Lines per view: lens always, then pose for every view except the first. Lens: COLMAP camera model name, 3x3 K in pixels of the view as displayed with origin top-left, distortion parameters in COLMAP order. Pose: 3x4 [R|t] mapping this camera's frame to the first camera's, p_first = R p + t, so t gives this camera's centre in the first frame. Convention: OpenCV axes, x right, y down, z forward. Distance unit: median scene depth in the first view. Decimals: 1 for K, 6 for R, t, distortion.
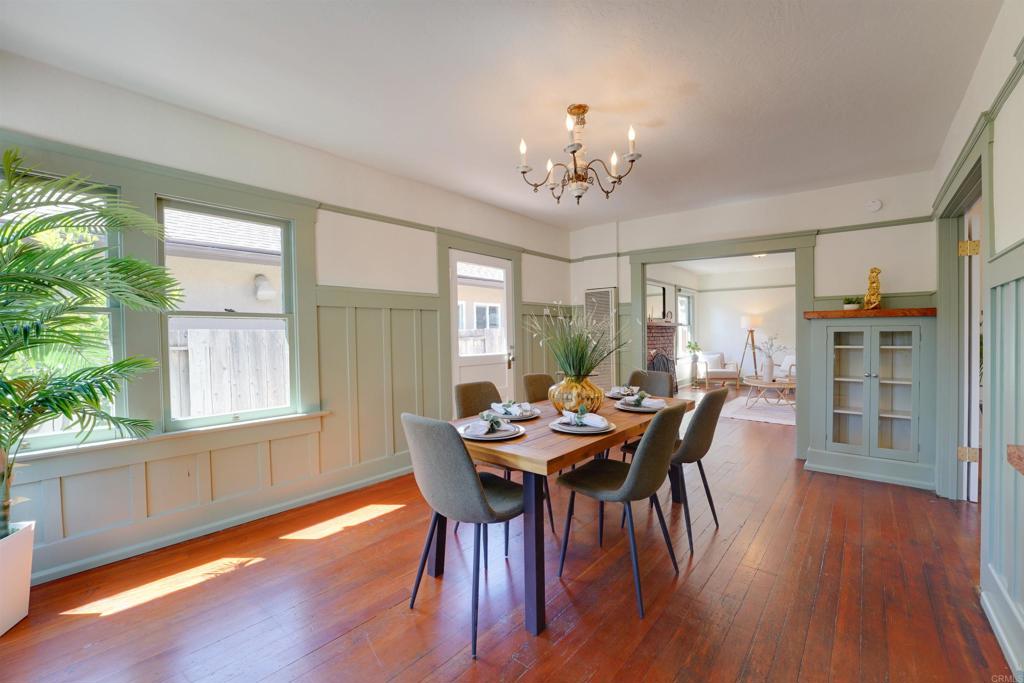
lens RADIAL K [[429.2, 0, 511.1], [0, 429.2, 348.8], [0, 0, 1]] dist [-0.020973, 0.000677]
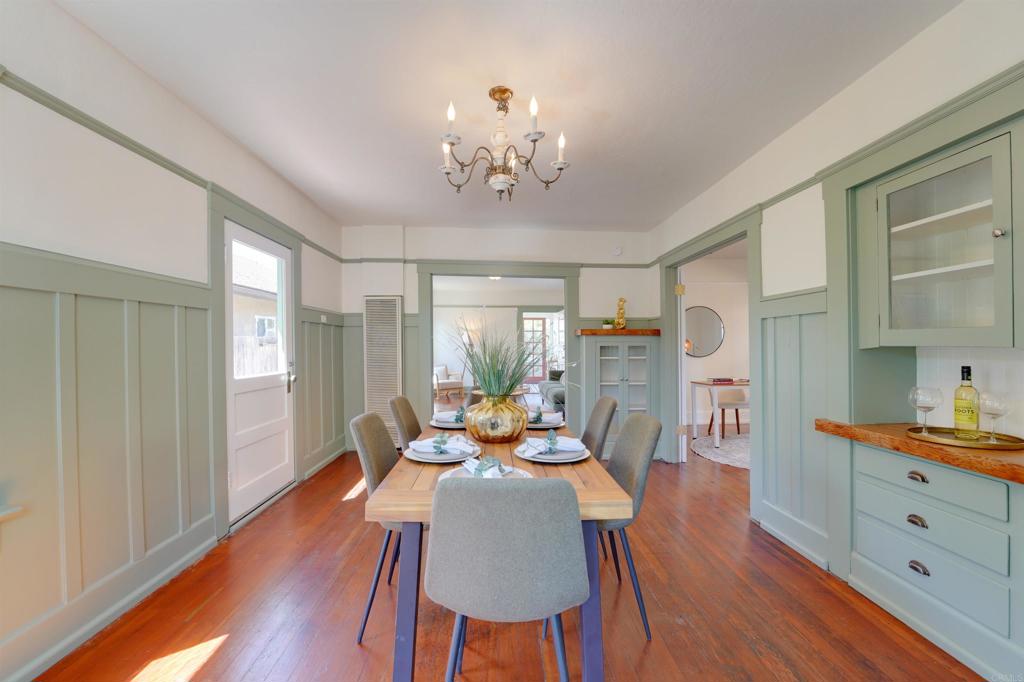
lens RADIAL K [[429.2, 0, 511.1], [0, 429.2, 348.3], [0, 0, 1]] dist [-0.020973, 0.000677]
pose [[0.734311, 0.001544, 0.678811, -0.272372], [0.019235, 0.999549, -0.023081, -0.008003], [-0.678540, 0.030005, 0.733950, 0.224960]]
